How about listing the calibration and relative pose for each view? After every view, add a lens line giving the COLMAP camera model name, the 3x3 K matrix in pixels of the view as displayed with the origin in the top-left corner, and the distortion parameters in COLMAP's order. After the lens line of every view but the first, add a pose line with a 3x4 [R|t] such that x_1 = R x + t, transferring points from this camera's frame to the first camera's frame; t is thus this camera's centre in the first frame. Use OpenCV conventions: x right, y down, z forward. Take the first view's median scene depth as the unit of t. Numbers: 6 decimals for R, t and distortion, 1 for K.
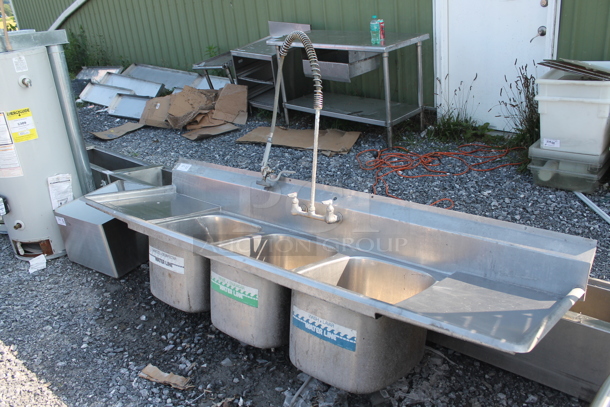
lens RADIAL K [[518.0, 0, 308.6], [0, 518.0, 204.4], [0, 0, 1]] dist [-0.167710, 0.141875]
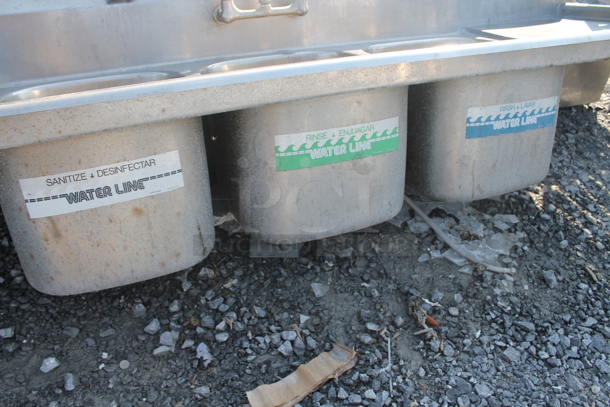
lens RADIAL K [[518.0, 0, 308.6], [0, 518.0, 204.4], [0, 0, 1]] dist [-0.167710, 0.141875]
pose [[0.462659, -0.447719, 0.765176, -0.360942], [0.252176, 0.893915, 0.370571, 0.010615], [-0.849914, 0.021511, 0.526482, 0.462398]]
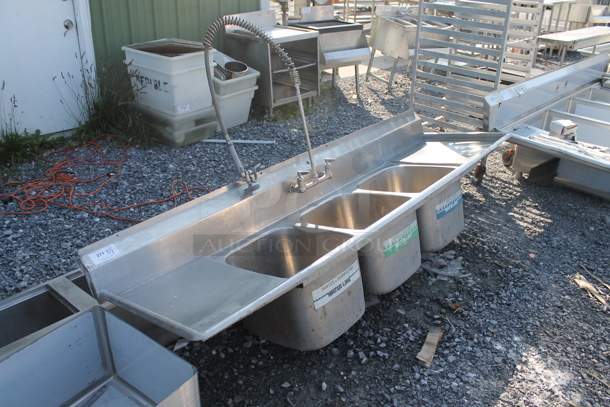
lens RADIAL K [[518.0, 0, 308.6], [0, 518.0, 204.4], [0, 0, 1]] dist [-0.167710, 0.141875]
pose [[0.008782, -0.363829, 0.931424, -0.717222], [0.376359, 0.864171, 0.334010, -0.215230], [-0.926432, 0.347616, 0.144520, 0.614156]]
